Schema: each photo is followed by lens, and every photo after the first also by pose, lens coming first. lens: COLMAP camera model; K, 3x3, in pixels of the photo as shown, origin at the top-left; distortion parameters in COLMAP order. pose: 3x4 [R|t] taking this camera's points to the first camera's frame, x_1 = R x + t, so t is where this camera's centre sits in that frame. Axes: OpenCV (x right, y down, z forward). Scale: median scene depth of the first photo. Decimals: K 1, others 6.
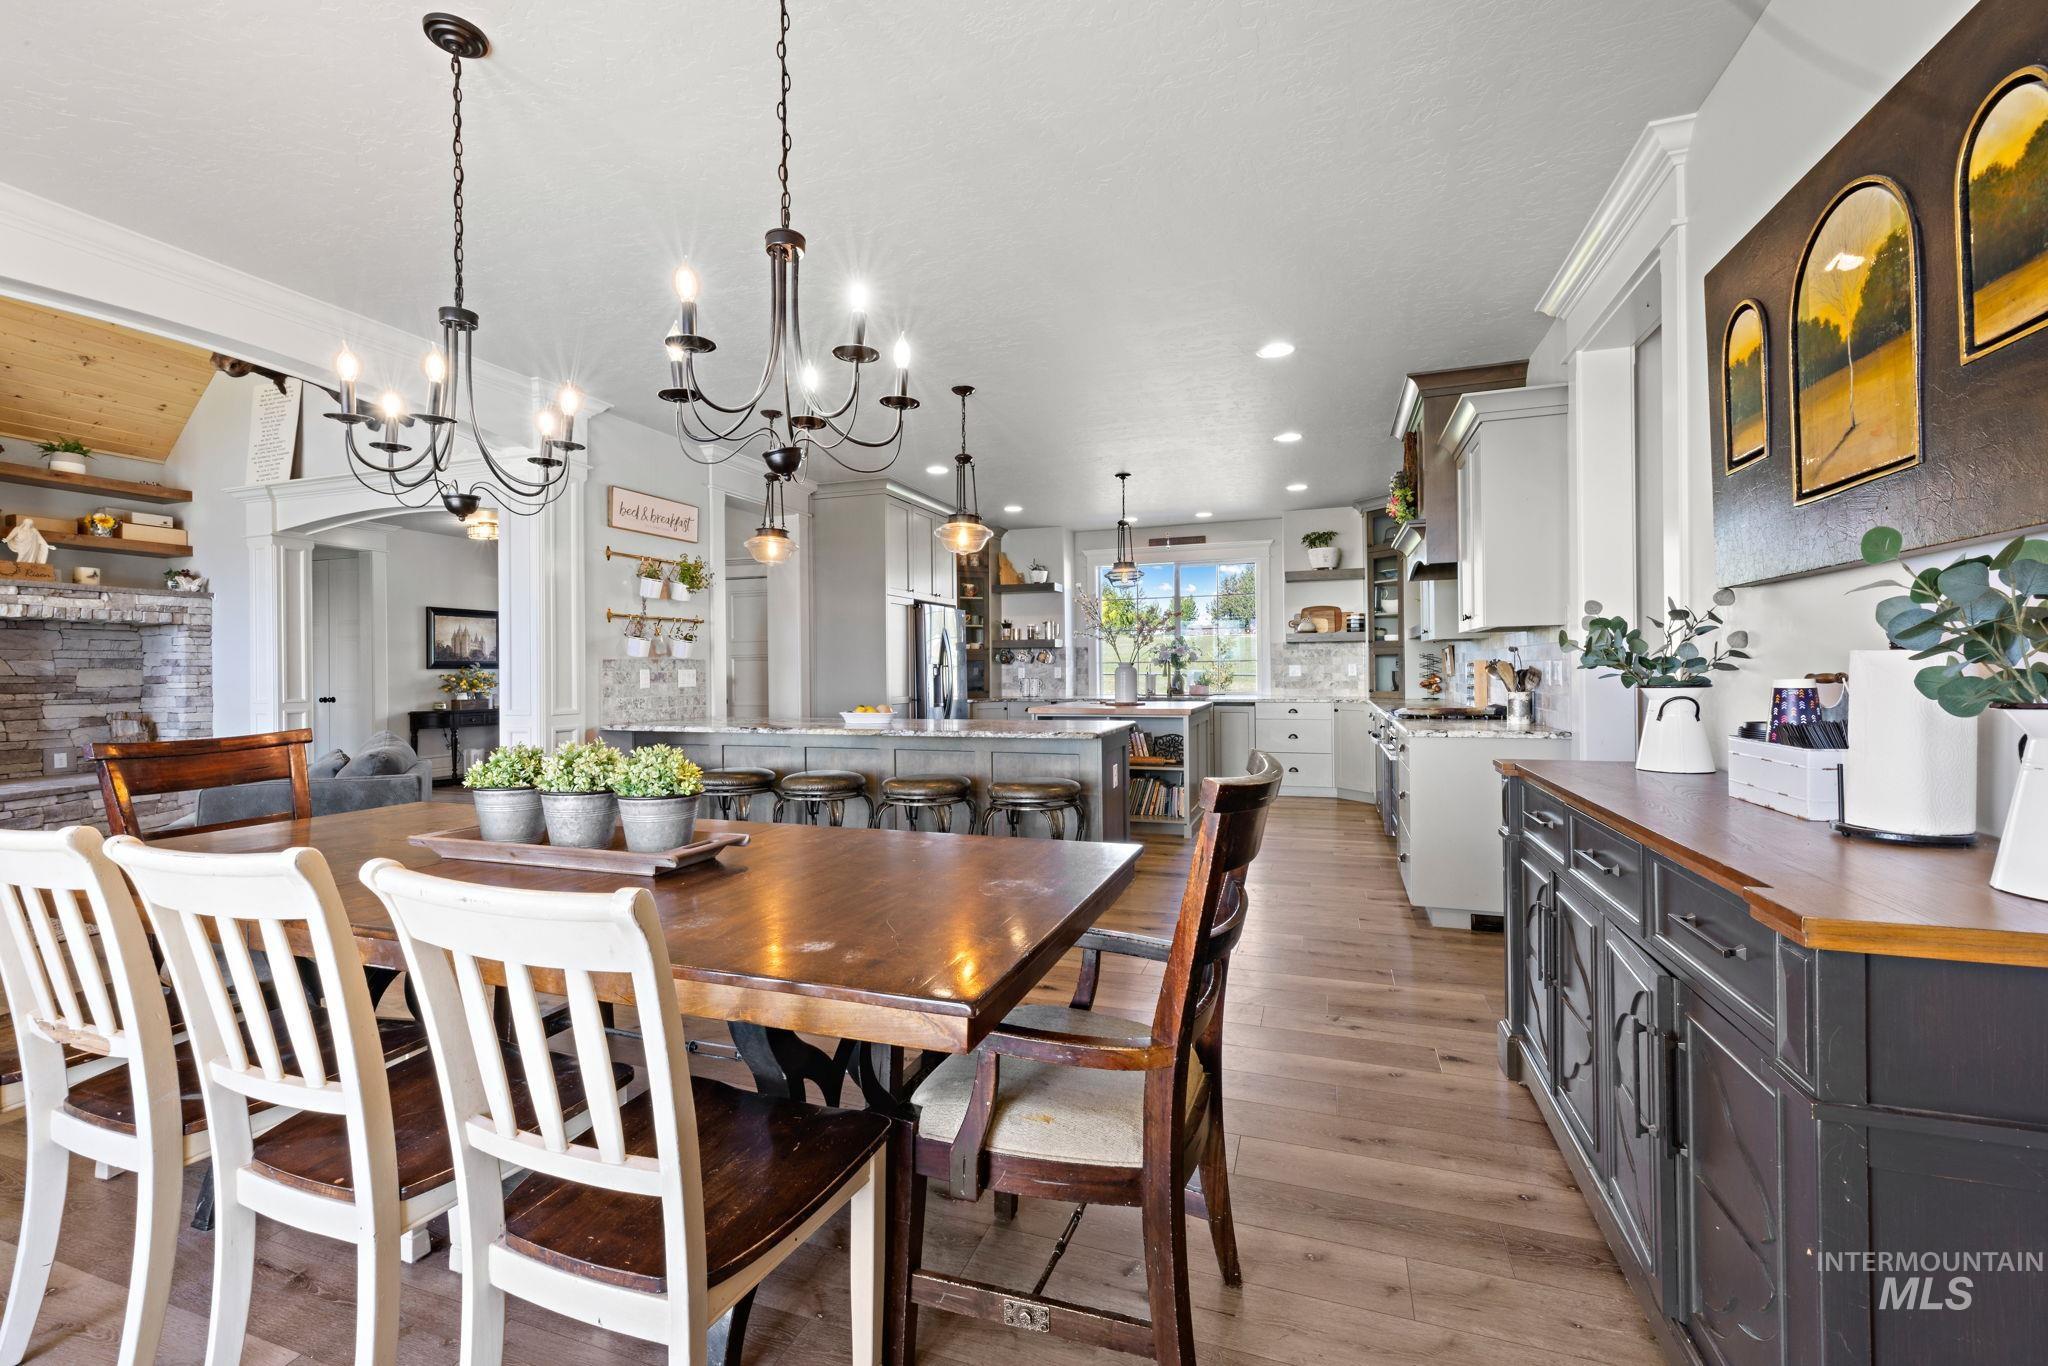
lens RADIAL K [[863.5, 0, 1016.1], [0, 863.5, 669.2], [0, 0, 1]] dist [0.001833, 0.000221]
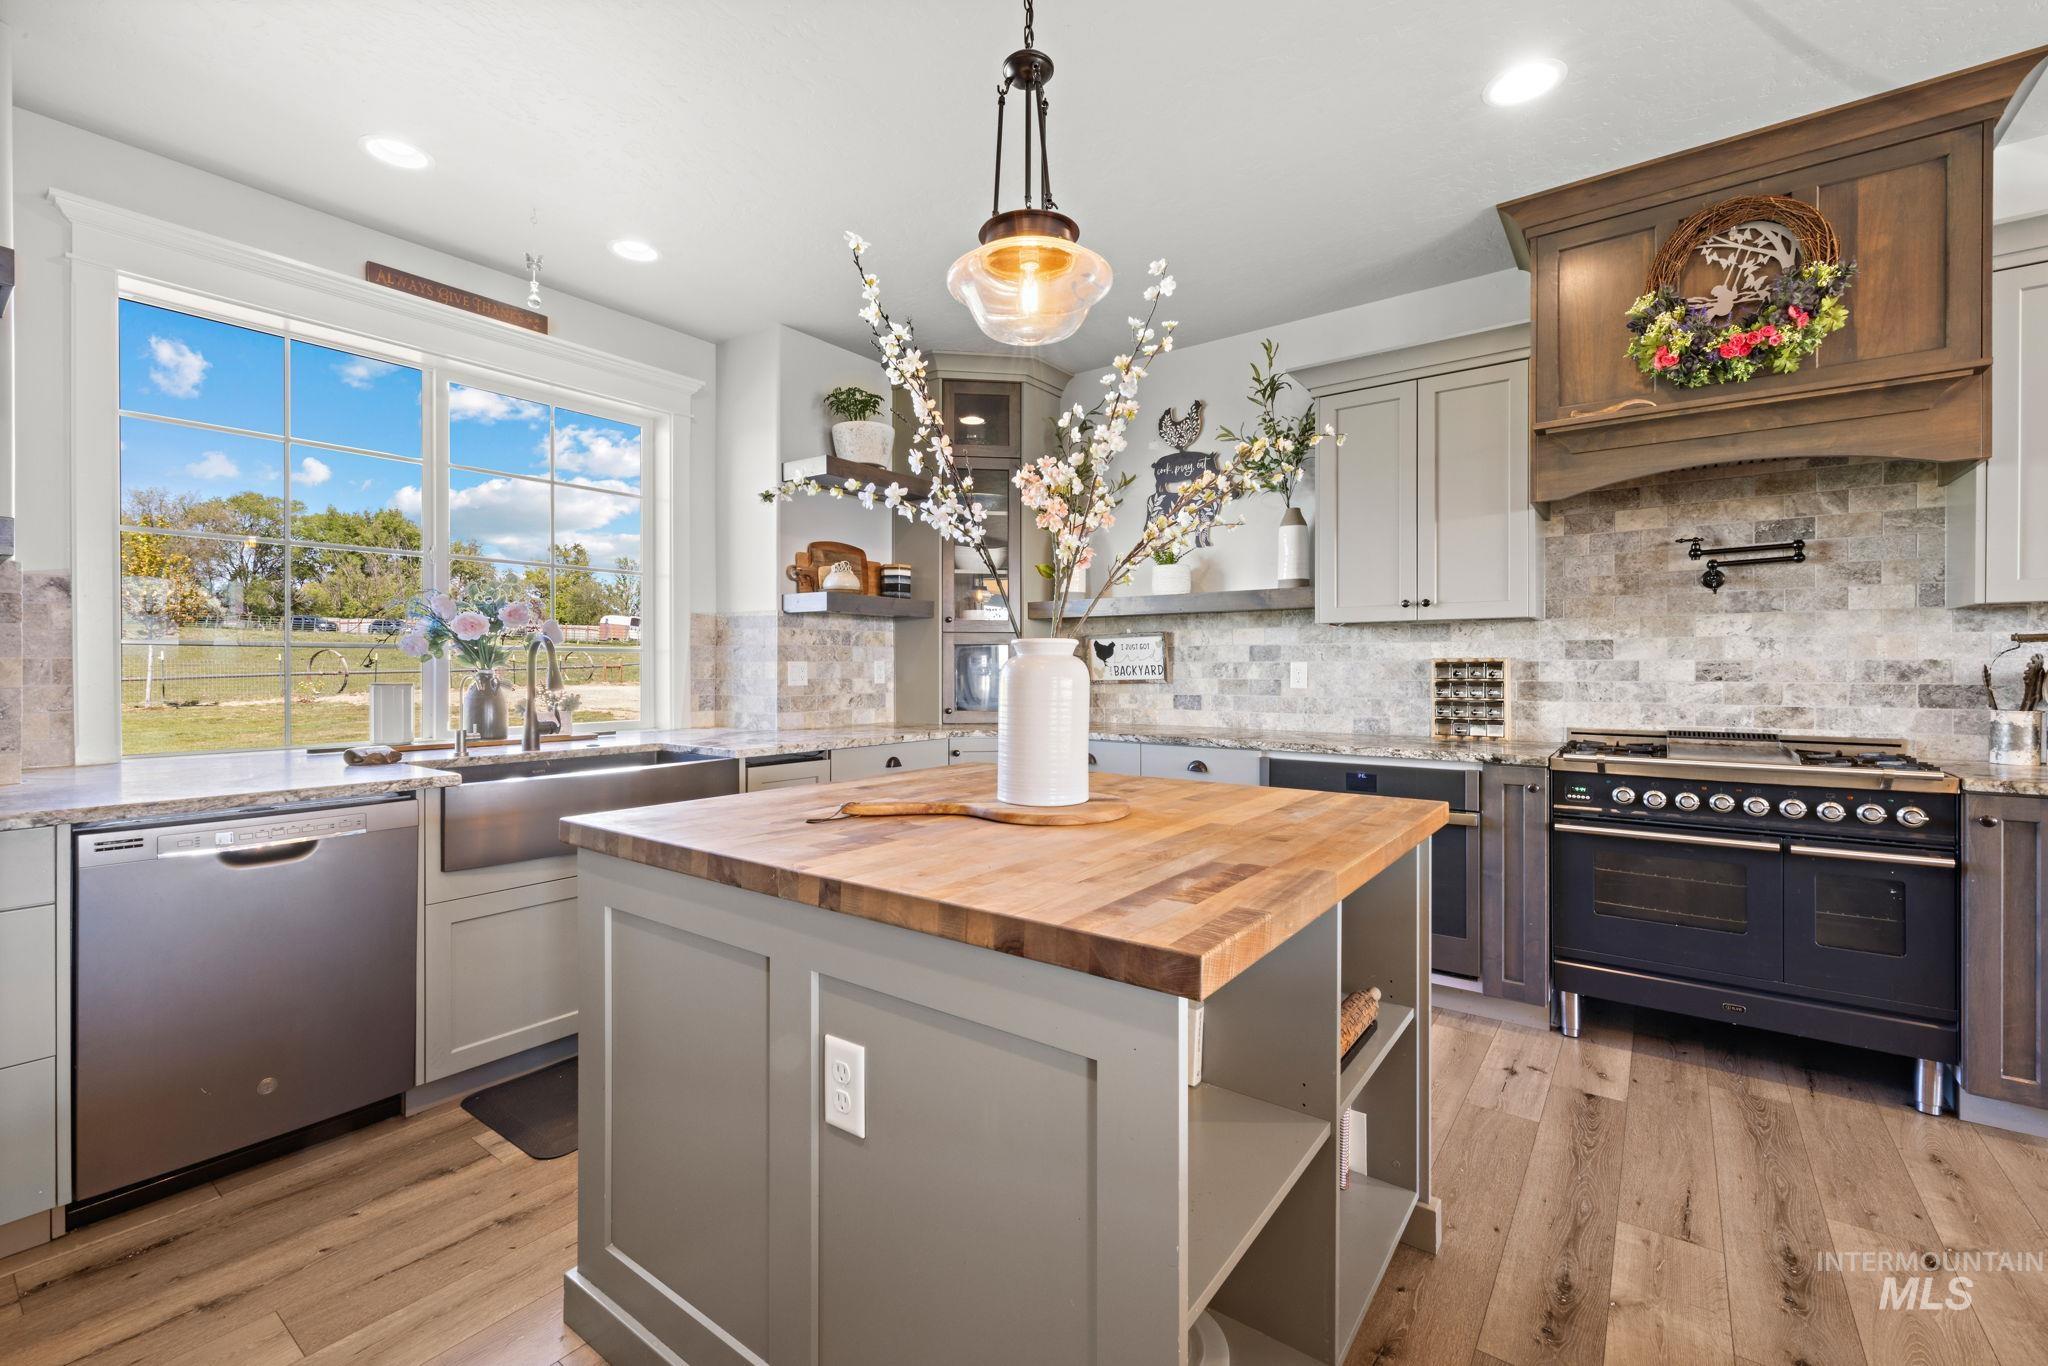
lens RADIAL K [[867.3, 0, 1013.3], [0, 867.3, 670.0], [0, 0, 1]] dist [0.002685, 0.000273]
pose [[0.300079, 0.007691, 0.953883, -0.107549], [-0.003345, 0.999970, -0.007010, 0.003052], [-0.953908, -0.001087, 0.300096, 0.902236]]
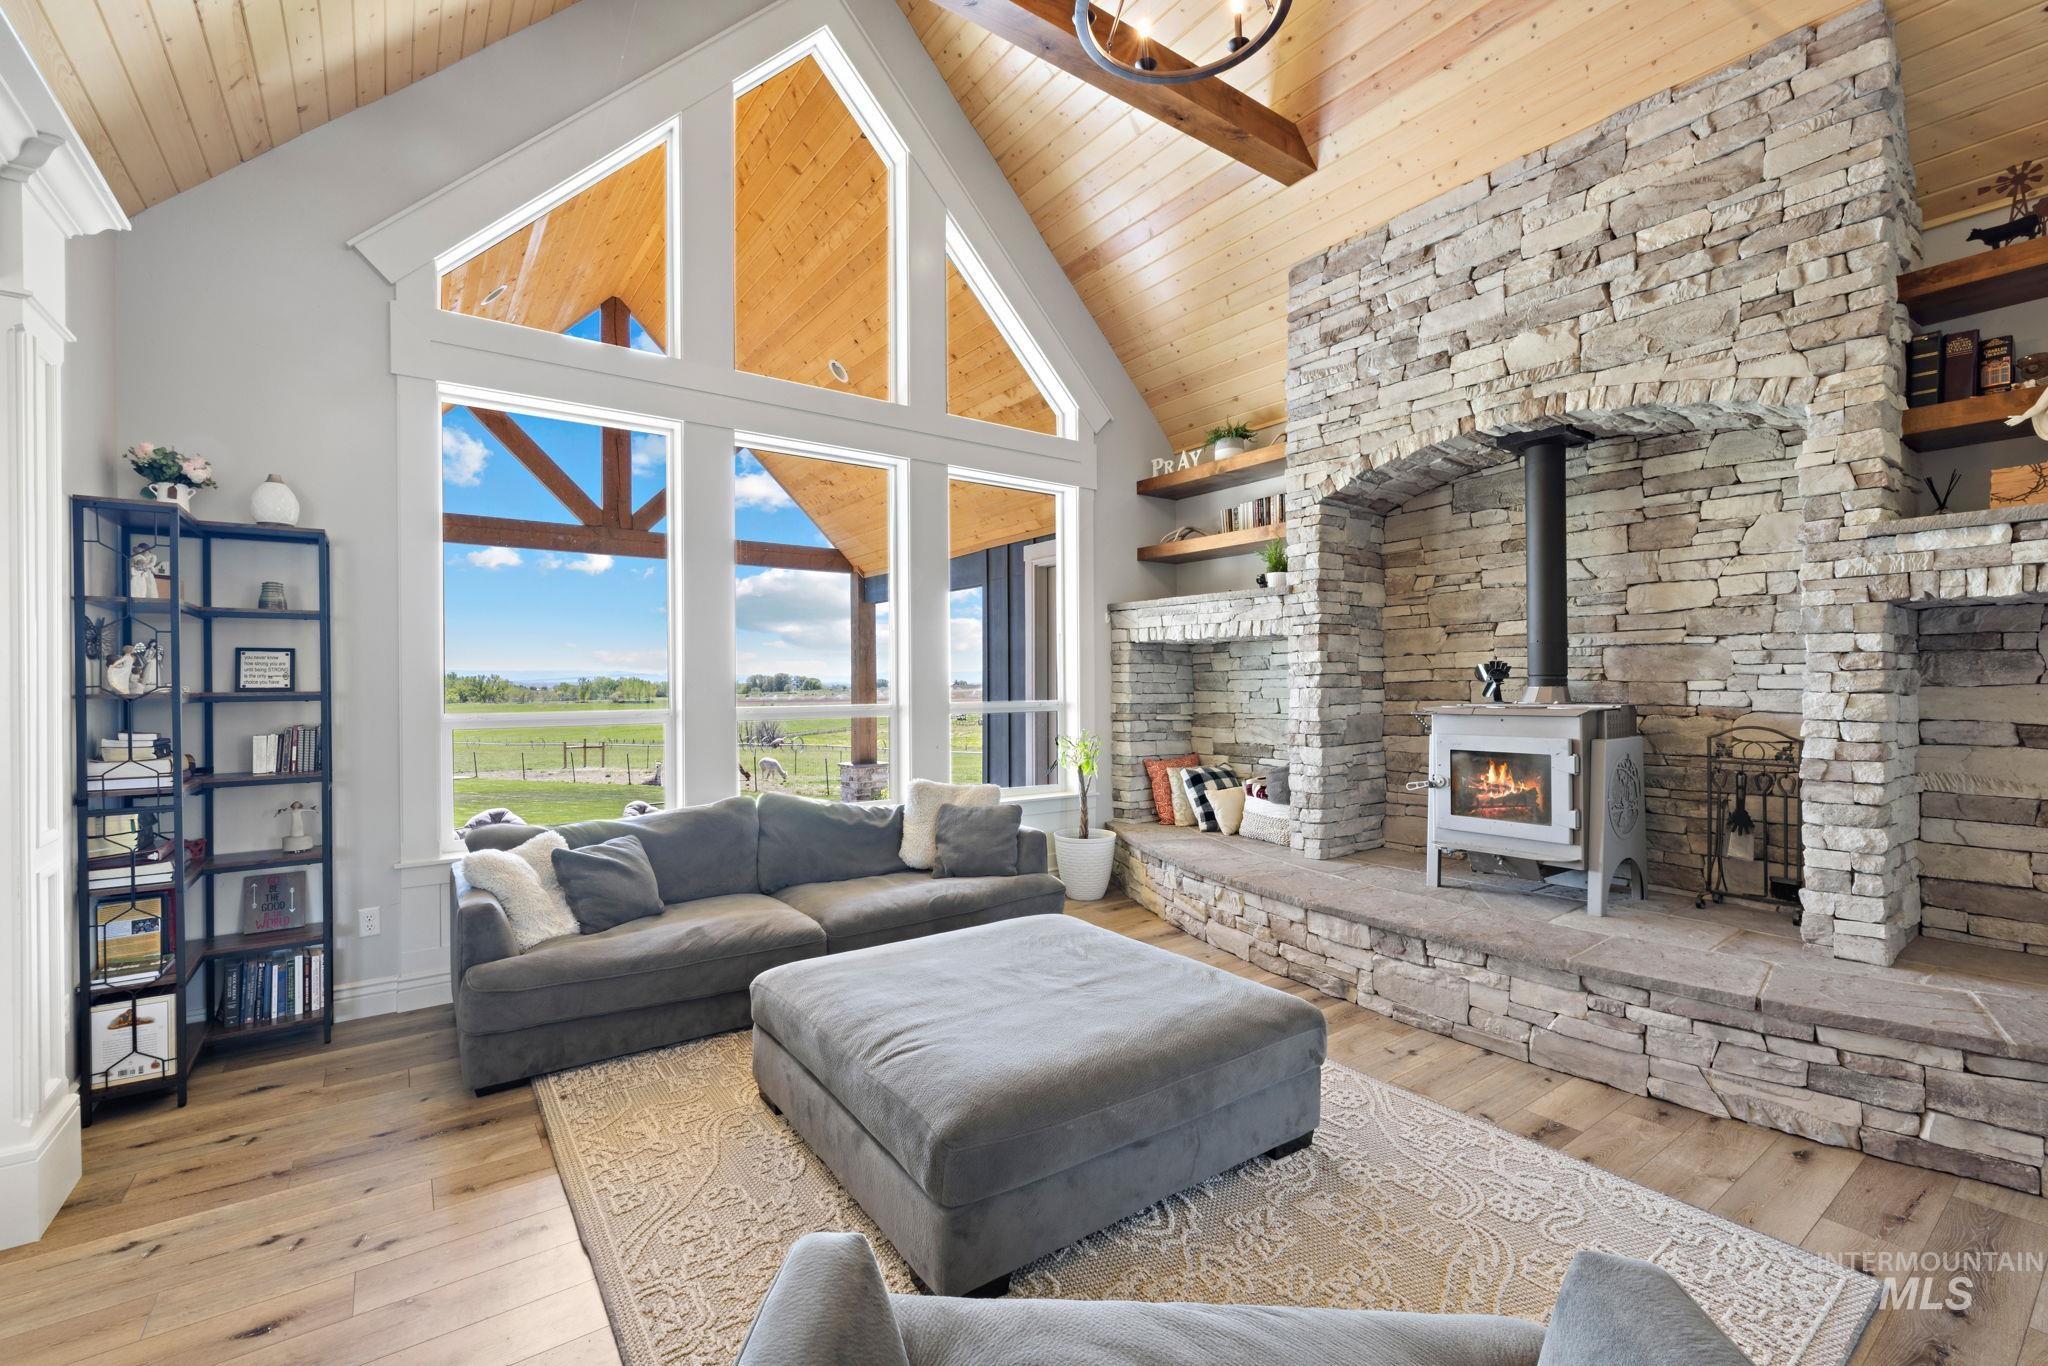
lens RADIAL K [[865.0, 0, 1016.3], [0, 865.0, 686.2], [0, 0, 1]] dist [0.002001, 0.000174]
pose [[-0.568831, 0.014108, -0.822333, -0.477561], [0.010265, 0.999897, 0.010053, -0.023008], [0.822390, -0.002722, -0.568917, 0.760355]]
